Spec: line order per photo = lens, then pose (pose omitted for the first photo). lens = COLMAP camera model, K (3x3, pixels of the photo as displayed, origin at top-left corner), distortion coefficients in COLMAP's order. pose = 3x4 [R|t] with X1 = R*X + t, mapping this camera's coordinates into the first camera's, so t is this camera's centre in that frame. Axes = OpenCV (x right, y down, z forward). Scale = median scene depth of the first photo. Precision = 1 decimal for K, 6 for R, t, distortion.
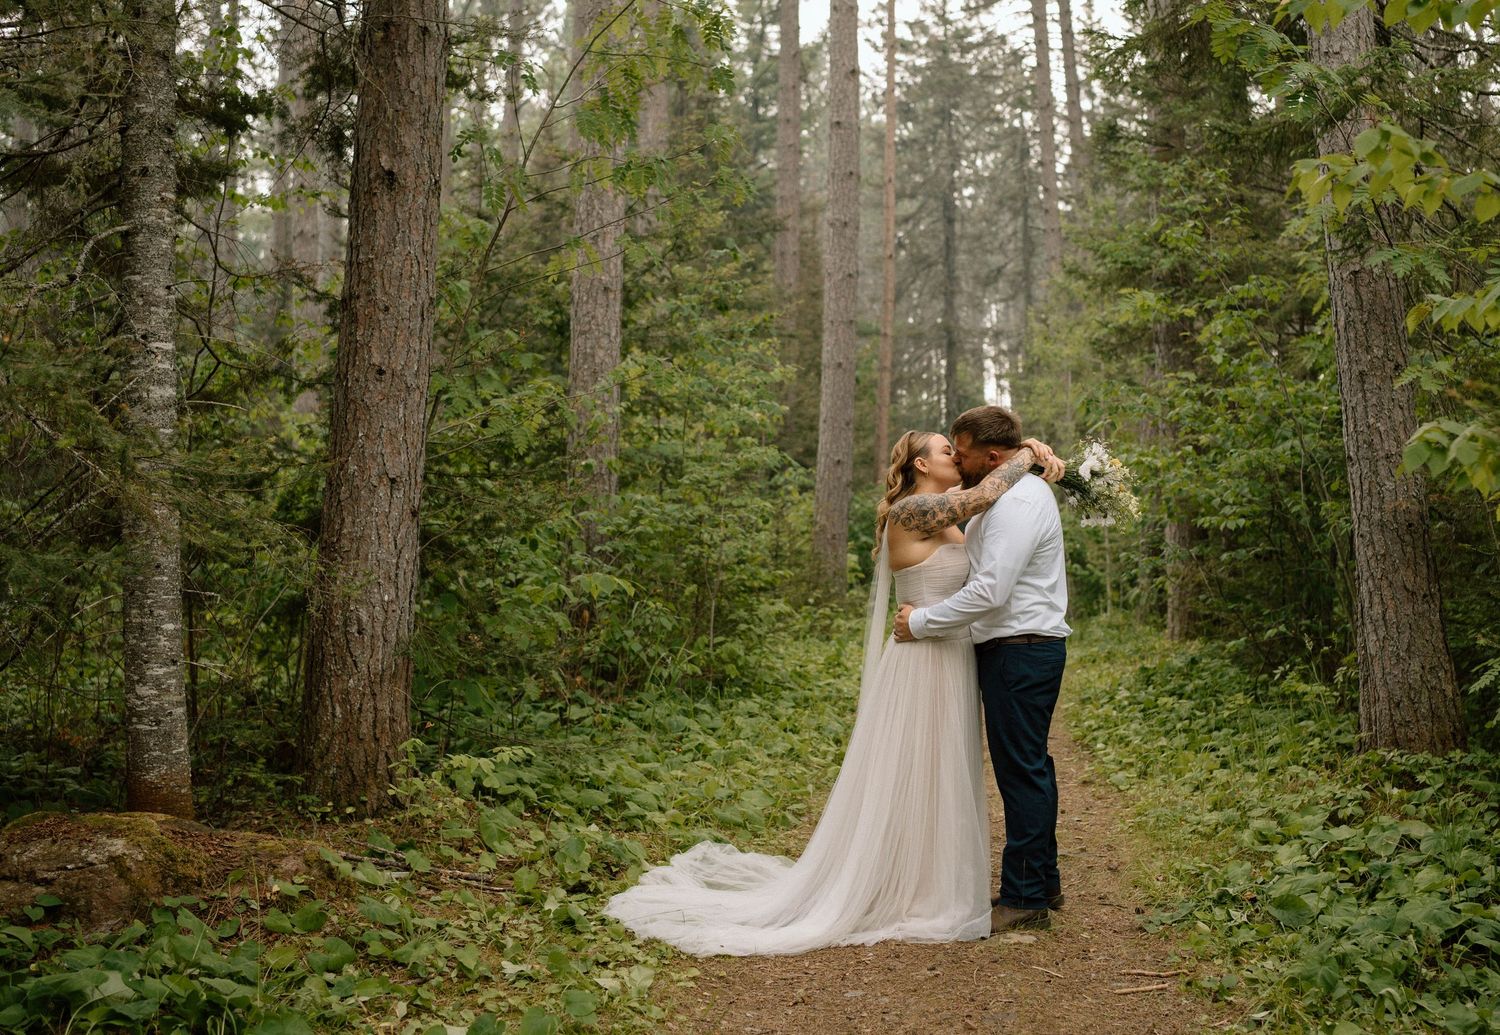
lens RADIAL K [[1642.7, 0, 864.8], [0, 1642.7, 445.6], [0, 0, 1]] dist [-0.117525, 0.000000]
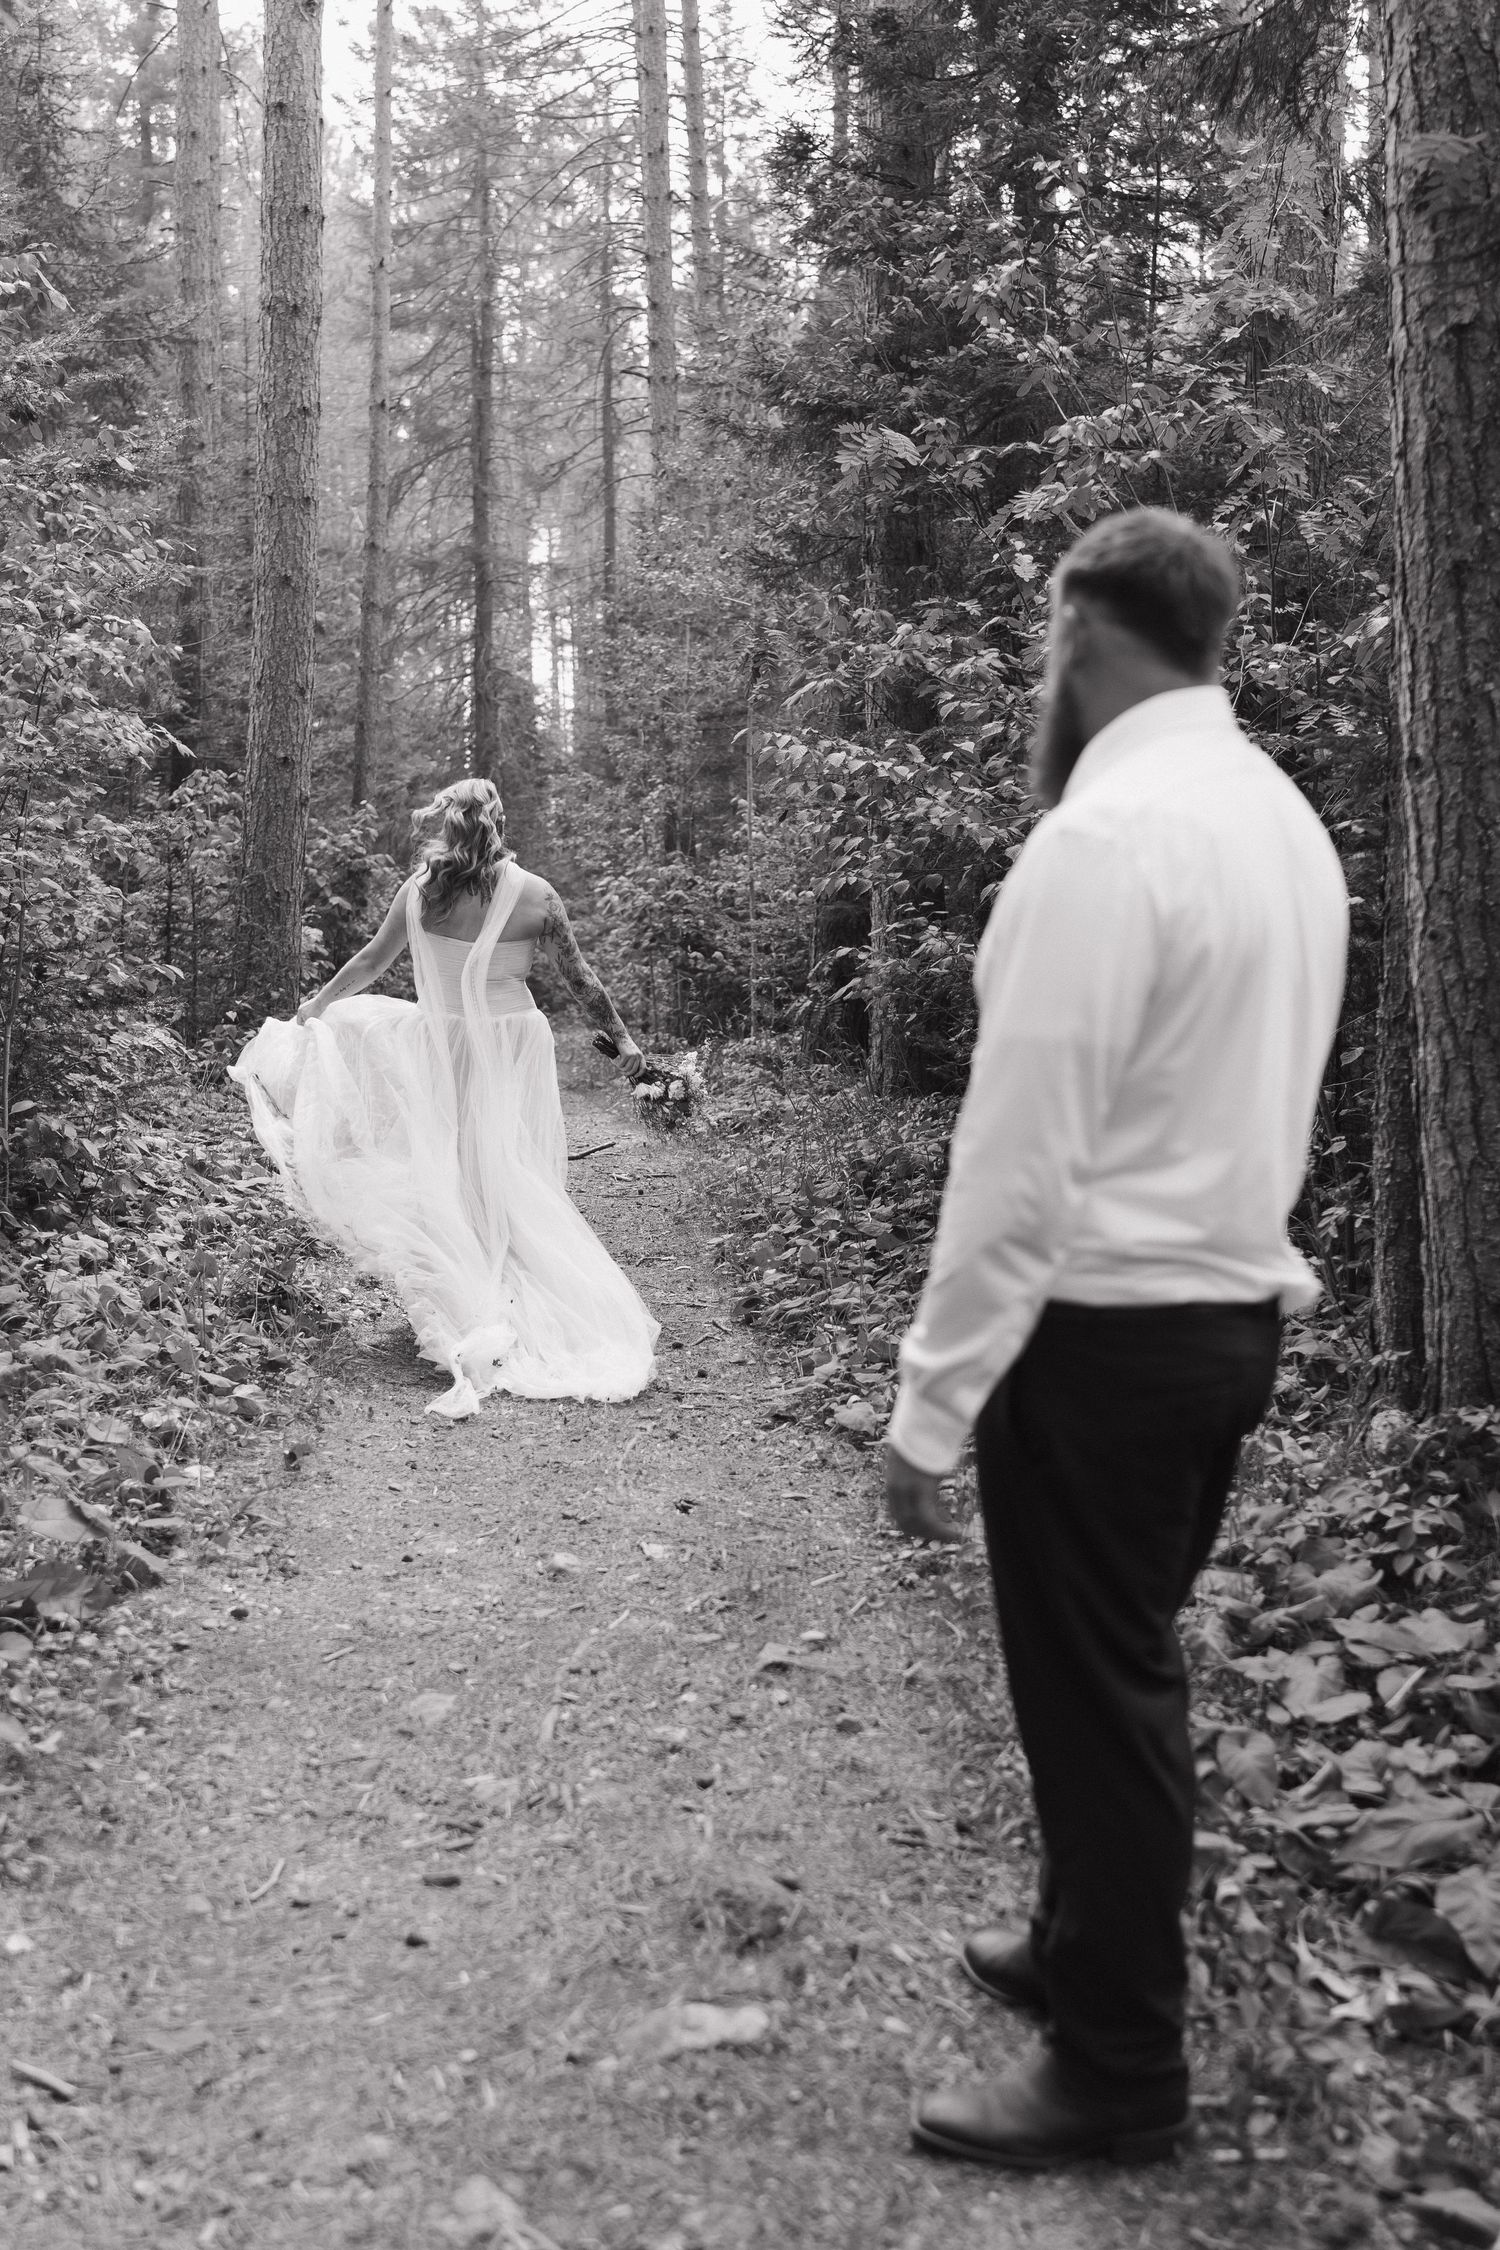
lens RADIAL K [[2381.6, 0, 826.3], [0, 2381.6, 1219.9], [0, 0, 1]] dist [-0.008283, 0.000000]
pose [[0.980213, -0.002215, 0.197935, 0.007028], [-0.035158, 0.982090, 0.185101, 0.013619], [-0.194800, -0.188397, 0.962580, 0.316588]]
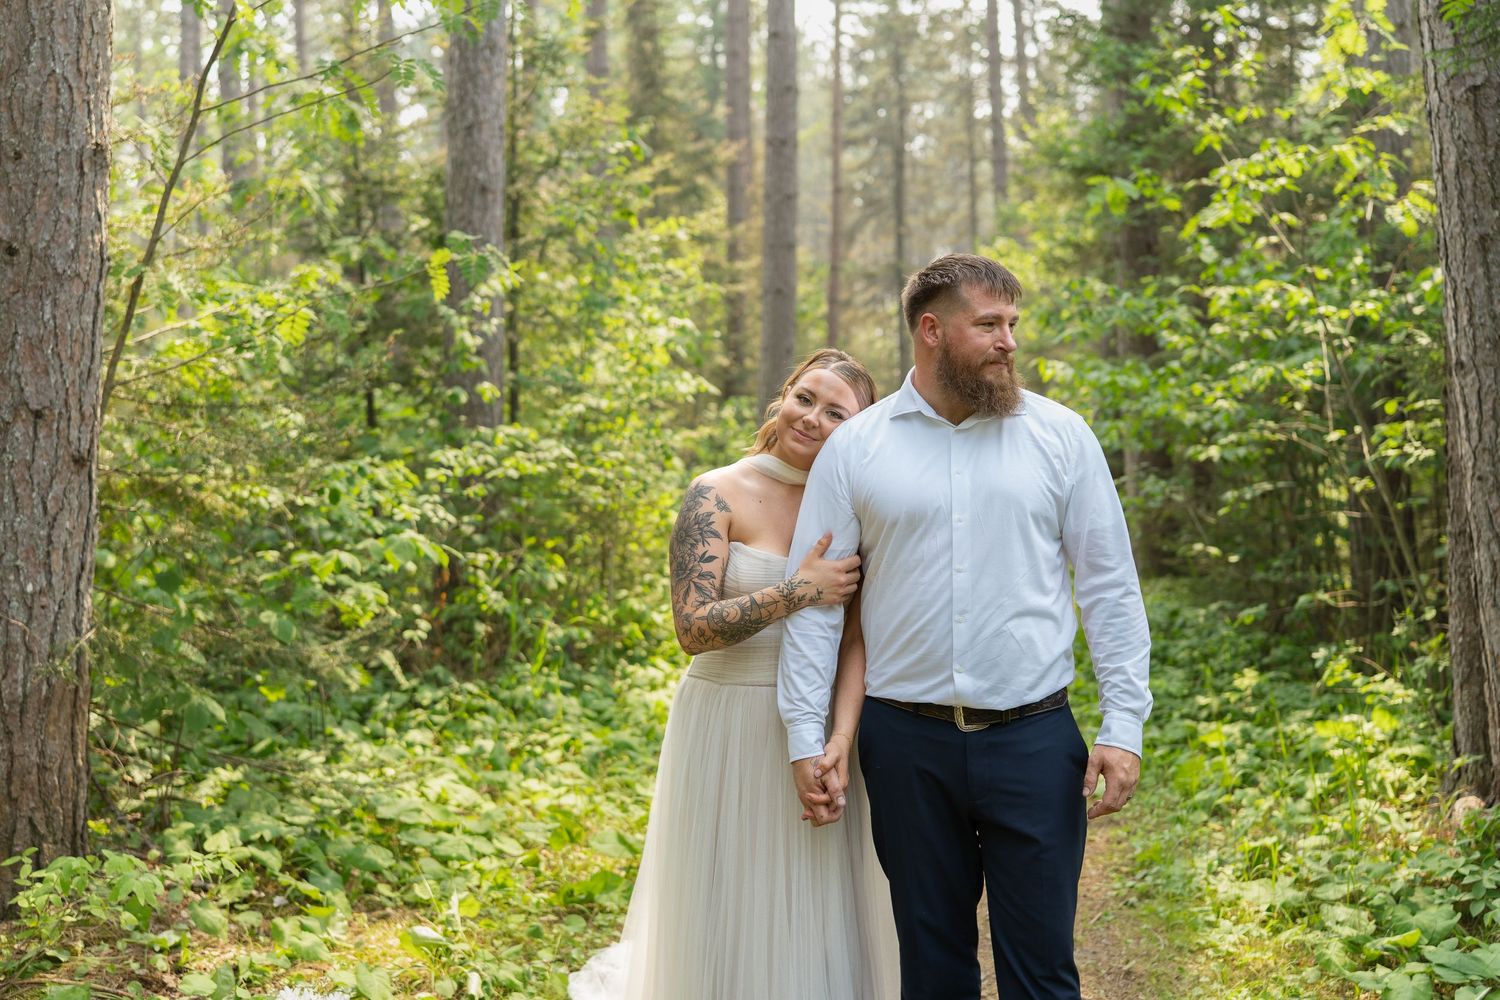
lens RADIAL K [[1397.8, 0, 752.6], [0, 1397.8, 490.9], [0, 0, 1]] dist [-0.004336, 0.000000]
pose [[0.998285, -0.008765, -0.057888, 0.029321], [0.013226, 0.996932, 0.077143, 0.009609], [0.057034, -0.077777, 0.995338, 0.333202]]
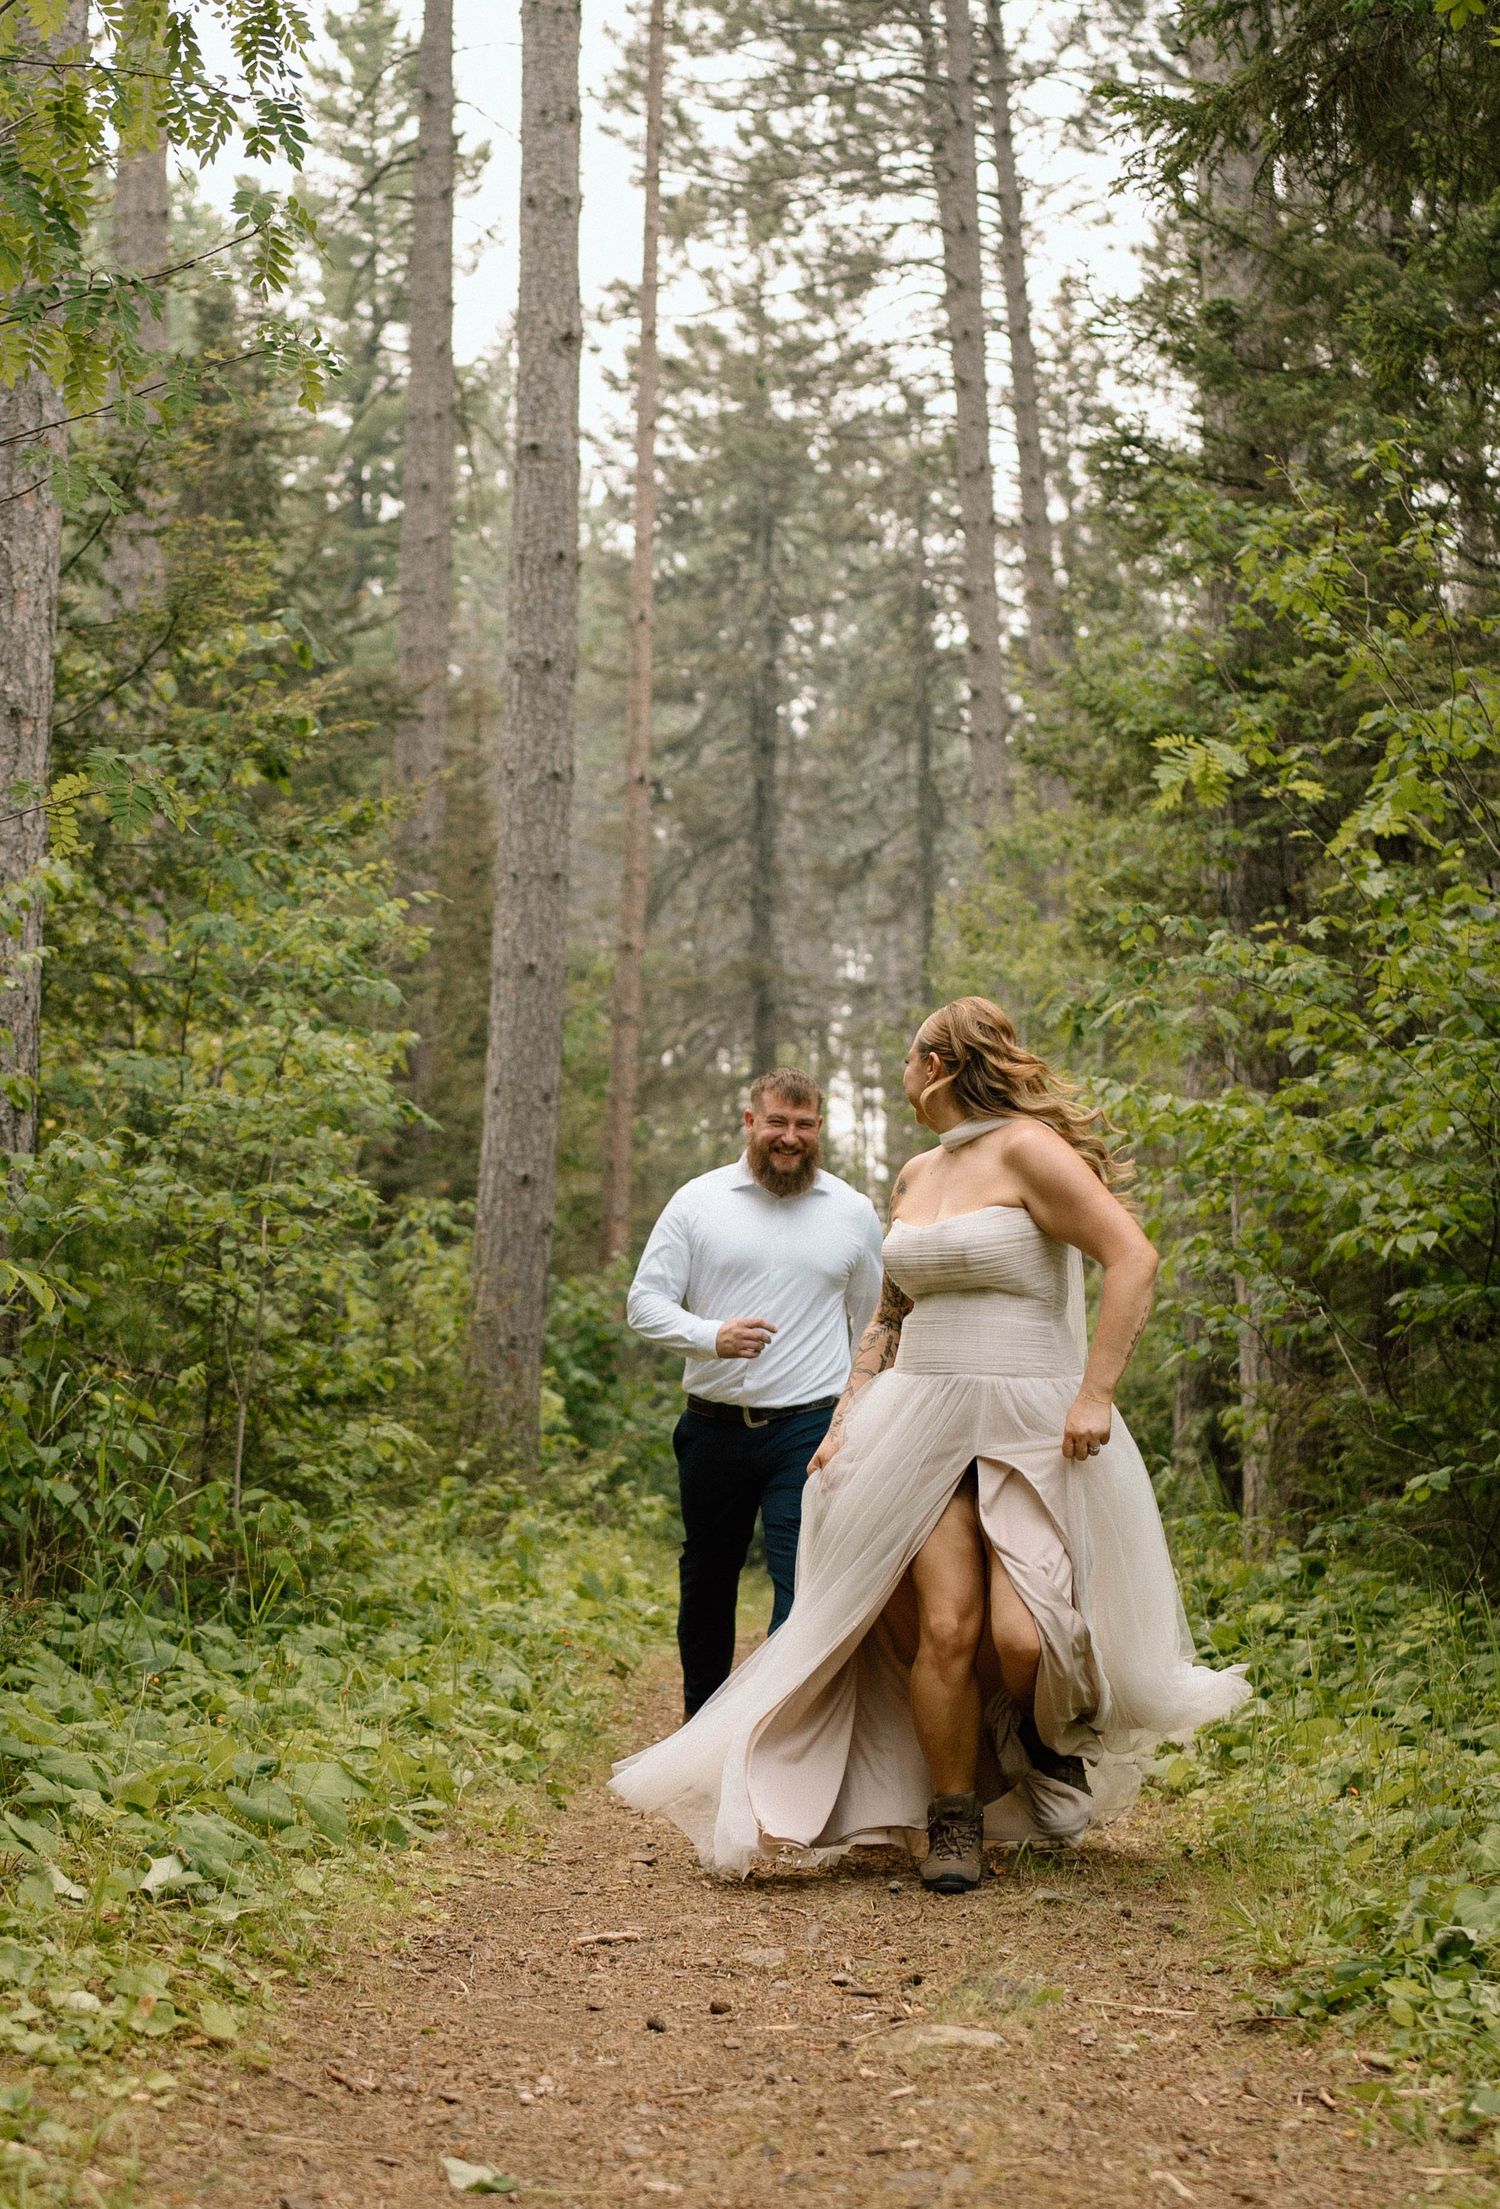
lens RADIAL K [[3424.9, 0, 593.9], [0, 3424.9, 1220.9], [0, 0, 1]] dist [-0.128650, 0.000000]
pose [[0.999905, 0.012880, 0.004918, -0.002928], [-0.012796, 0.999779, -0.016656, 0.071134], [-0.005132, 0.016591, 0.999849, 0.086349]]
